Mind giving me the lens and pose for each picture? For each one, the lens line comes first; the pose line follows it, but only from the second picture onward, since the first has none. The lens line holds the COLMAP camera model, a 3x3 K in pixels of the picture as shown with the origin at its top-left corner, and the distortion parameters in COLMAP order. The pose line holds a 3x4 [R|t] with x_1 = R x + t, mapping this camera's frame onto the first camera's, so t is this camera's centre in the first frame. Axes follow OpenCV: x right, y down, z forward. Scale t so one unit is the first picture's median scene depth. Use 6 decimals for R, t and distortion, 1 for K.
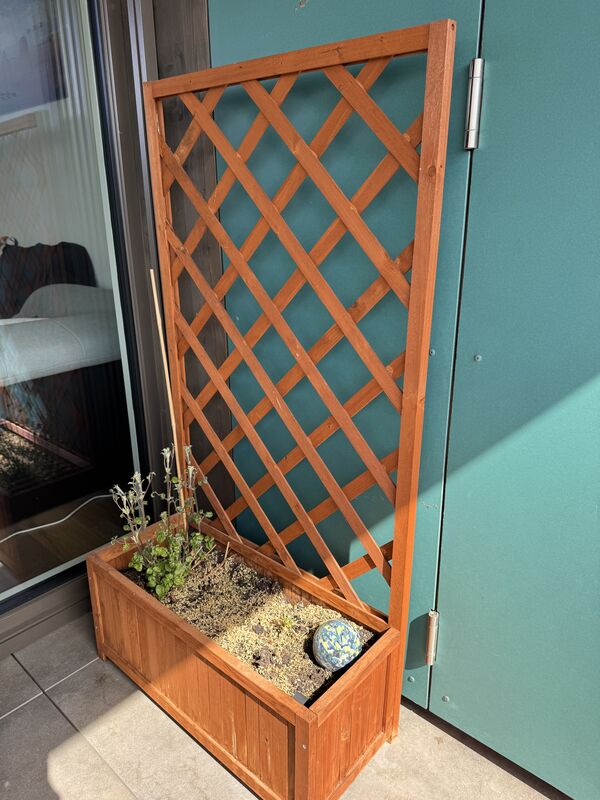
lens RADIAL K [[577.5, 0, 305.3], [0, 577.5, 395.9], [0, 0, 1]] dist [-0.009830, -0.020869]
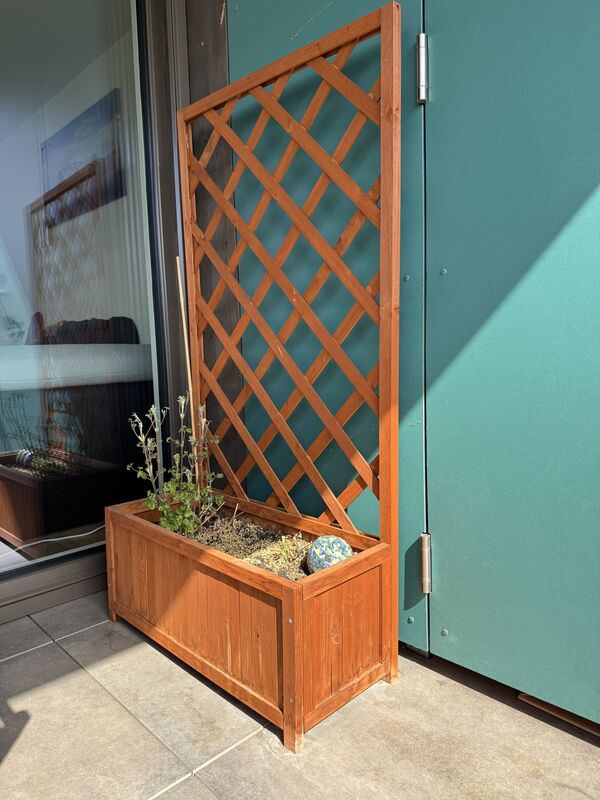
lens RADIAL K [[577.5, 0, 298.8], [0, 577.5, 401.3], [0, 0, 1]] dist [-0.009830, -0.020869]
pose [[0.996477, -0.013888, -0.082708, 0.084047], [-0.004979, 0.974658, -0.223643, 0.369652], [0.083718, 0.223267, 0.971156, -0.074217]]
